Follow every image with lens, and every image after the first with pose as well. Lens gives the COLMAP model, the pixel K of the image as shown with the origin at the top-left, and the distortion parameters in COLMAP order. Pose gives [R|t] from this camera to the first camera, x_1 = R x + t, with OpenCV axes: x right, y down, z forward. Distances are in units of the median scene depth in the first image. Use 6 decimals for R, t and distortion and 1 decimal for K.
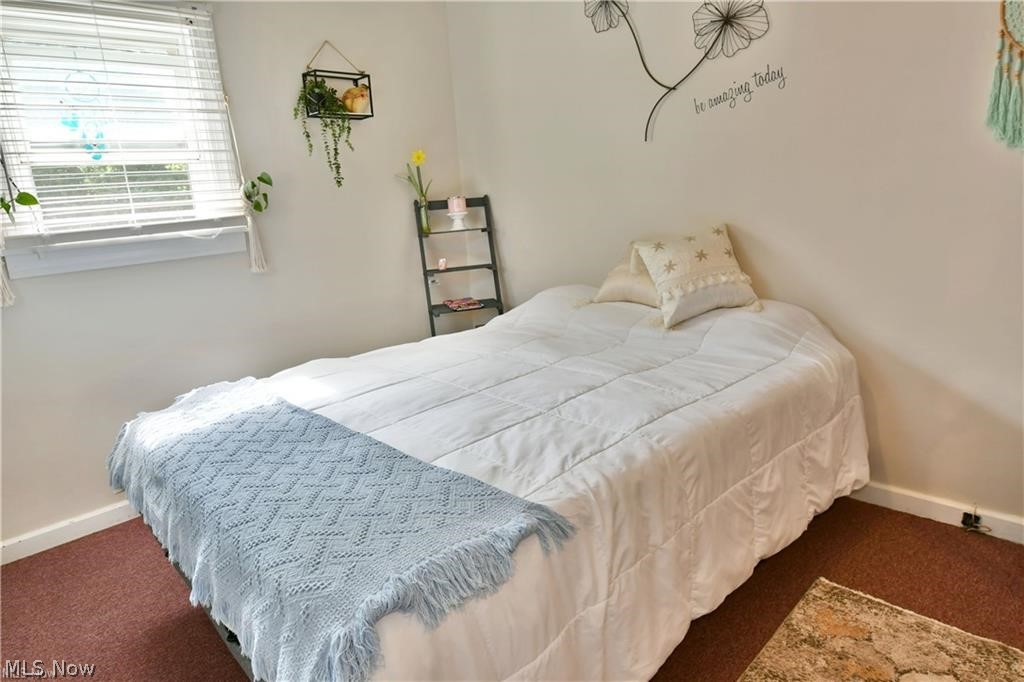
lens RADIAL K [[628.3, 0, 509.7], [0, 628.3, 342.0], [0, 0, 1]] dist [-0.013594, -0.004570]
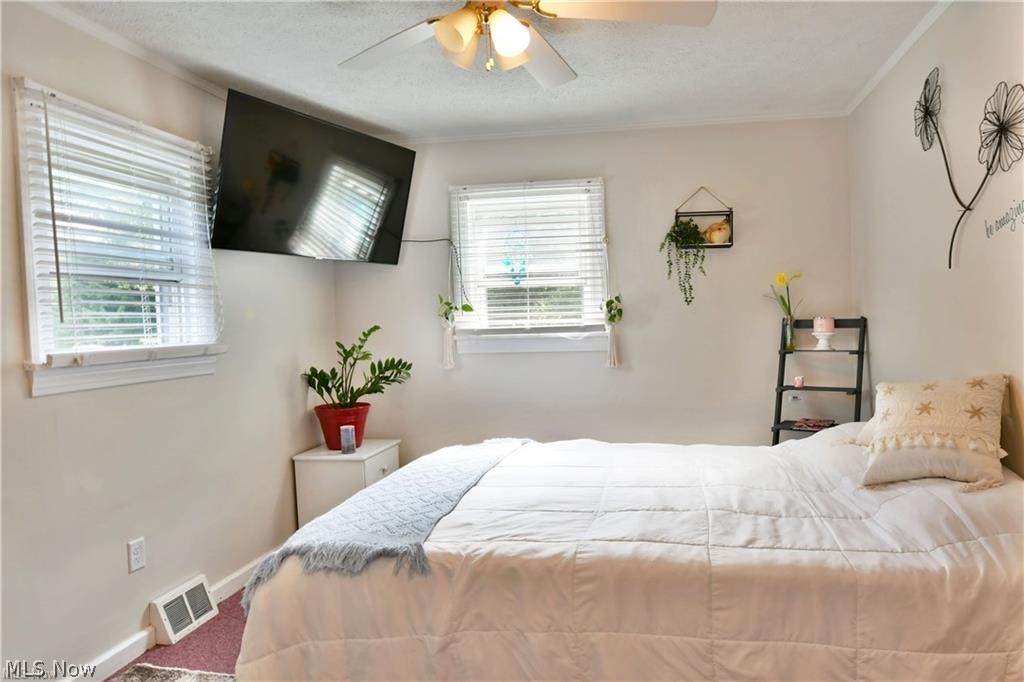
lens RADIAL K [[629.6, 0, 587.7], [0, 629.6, 343.5], [0, 0, 1]] dist [-0.007478, -0.001767]
pose [[0.645418, 0.083813, -0.759217, 0.580463], [-0.196495, 0.978728, -0.058997, -0.077826], [0.738123, 0.187260, 0.648158, 0.115733]]
